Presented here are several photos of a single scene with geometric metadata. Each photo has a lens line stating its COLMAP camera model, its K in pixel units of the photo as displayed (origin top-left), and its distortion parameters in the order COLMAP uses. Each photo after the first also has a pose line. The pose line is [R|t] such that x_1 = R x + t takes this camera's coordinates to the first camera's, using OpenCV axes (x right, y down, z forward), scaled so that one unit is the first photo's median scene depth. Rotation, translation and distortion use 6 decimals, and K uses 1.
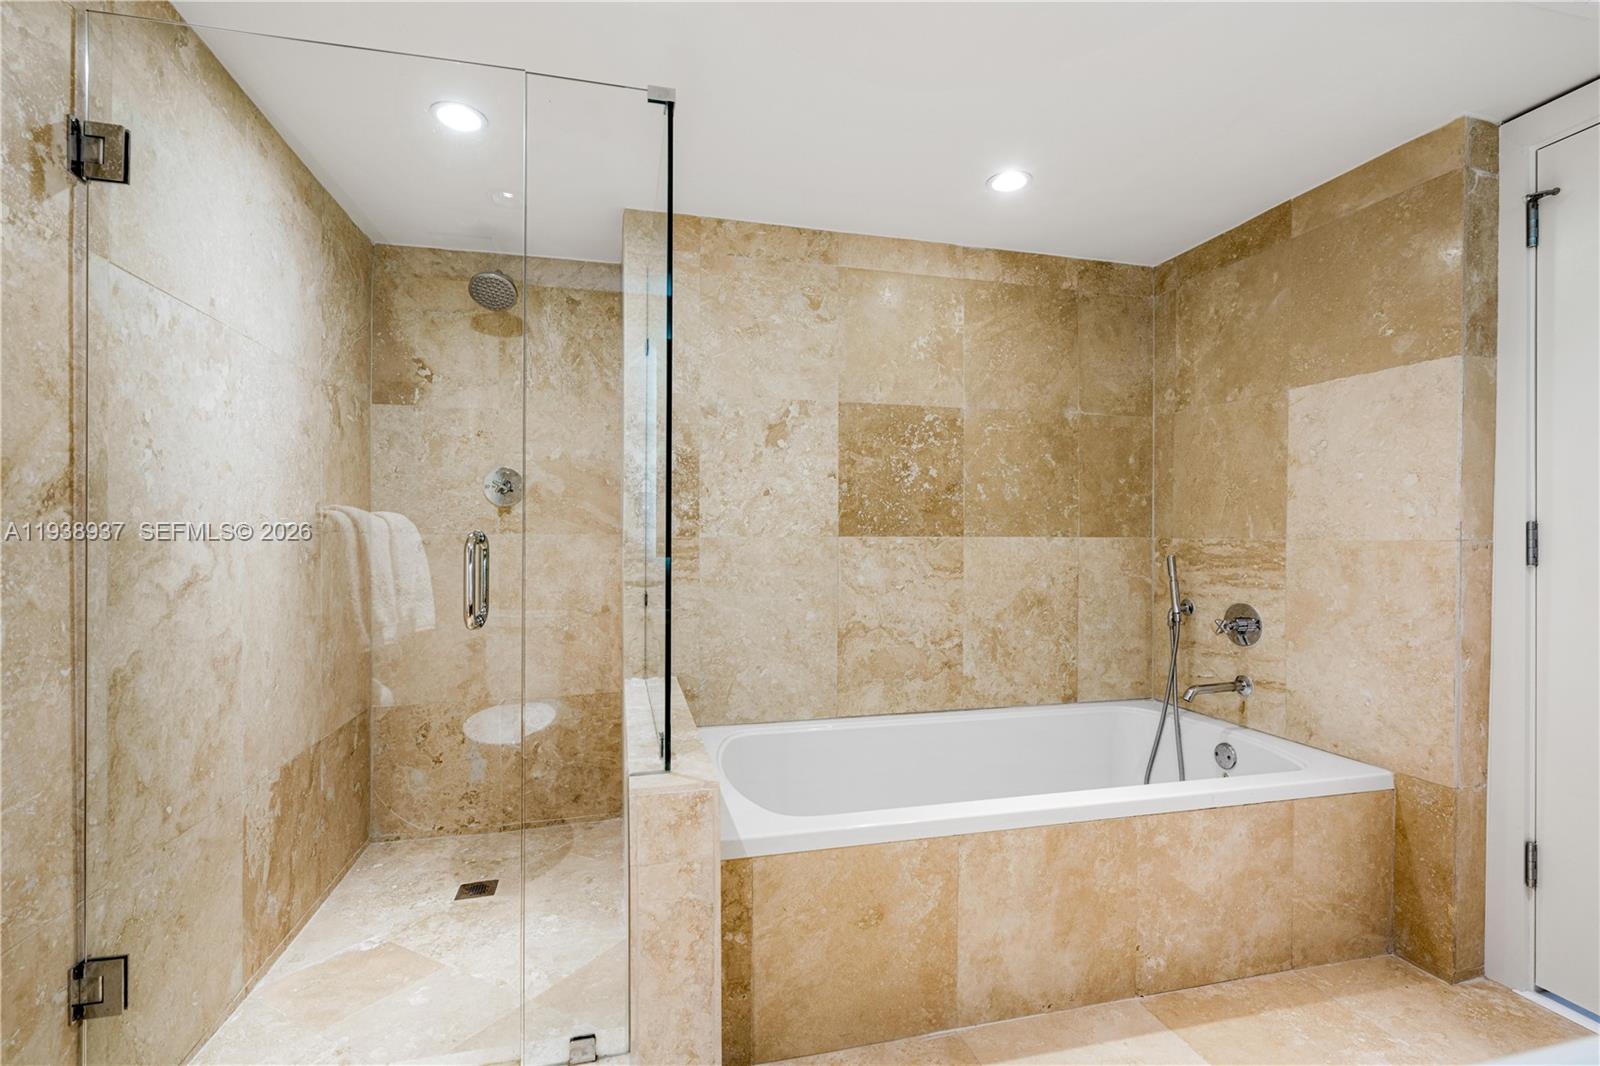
lens RADIAL K [[729.1, 0, 792.2], [0, 729.1, 542.7], [0, 0, 1]] dist [-0.003916, 0.002873]
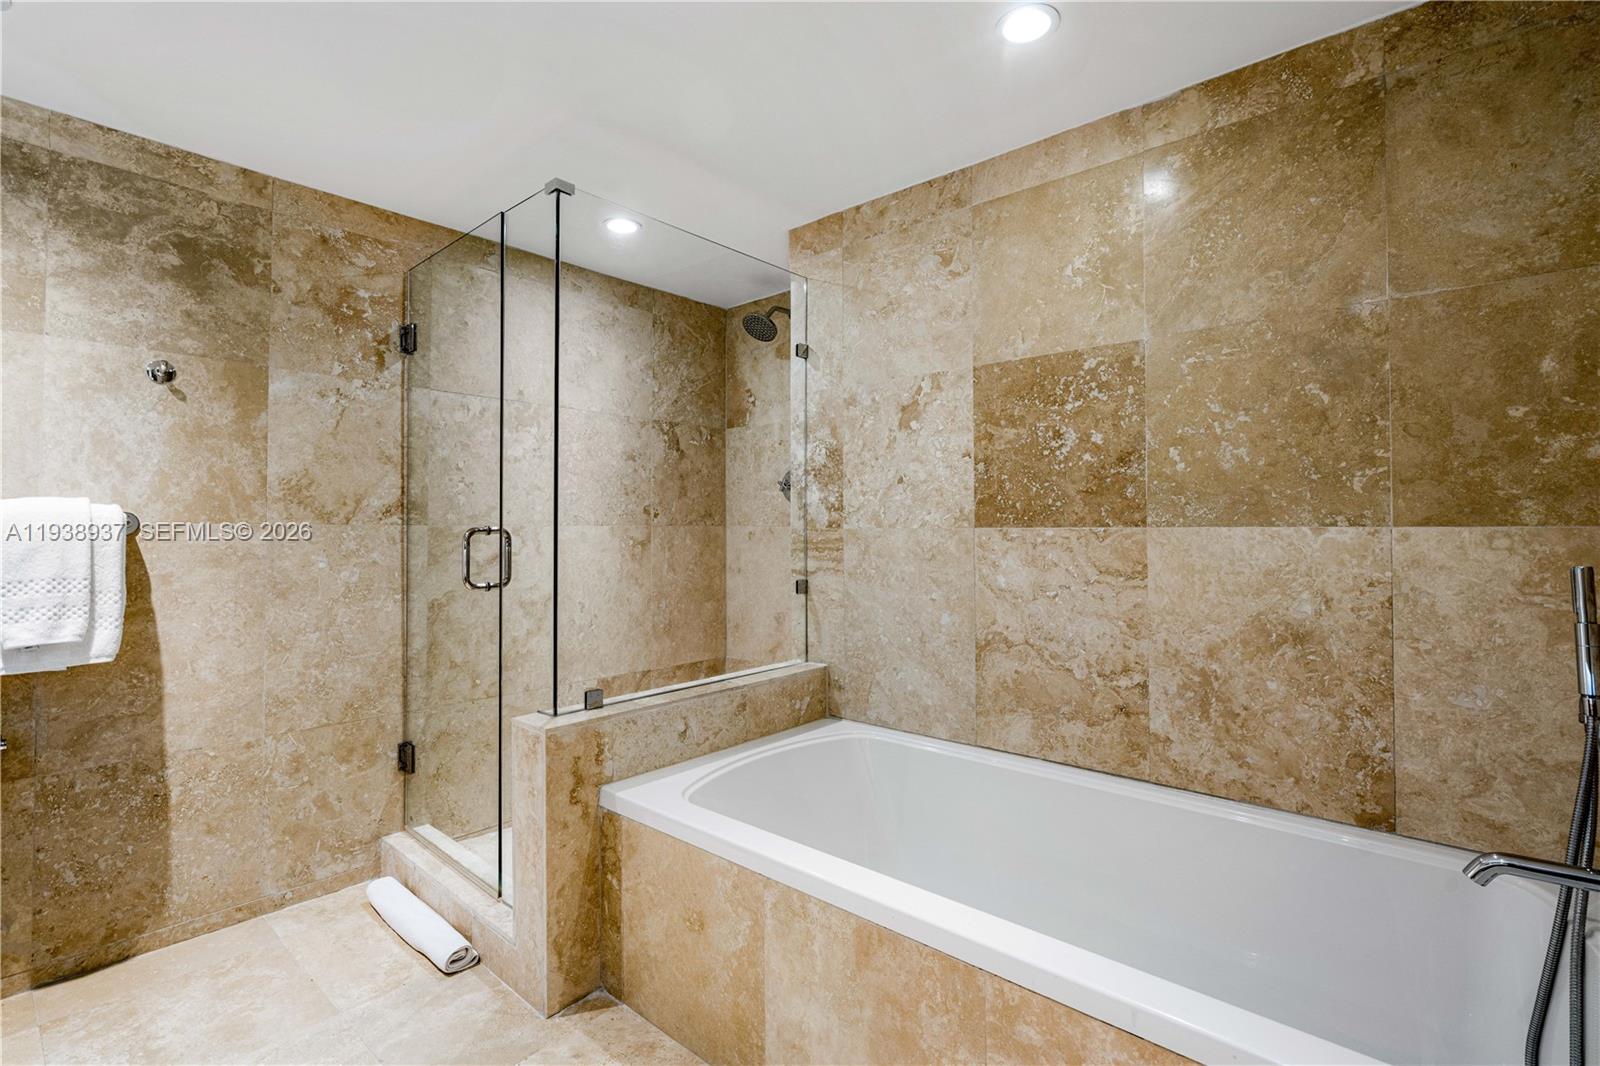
lens RADIAL K [[729.1, 0, 770.9], [0, 729.1, 520.7], [0, 0, 1]] dist [-0.003916, 0.002873]
pose [[0.568197, -0.011098, -0.822818, 0.626183], [-0.001860, 0.999889, -0.014771, -0.003559], [0.822890, 0.009923, 0.568113, 0.340399]]
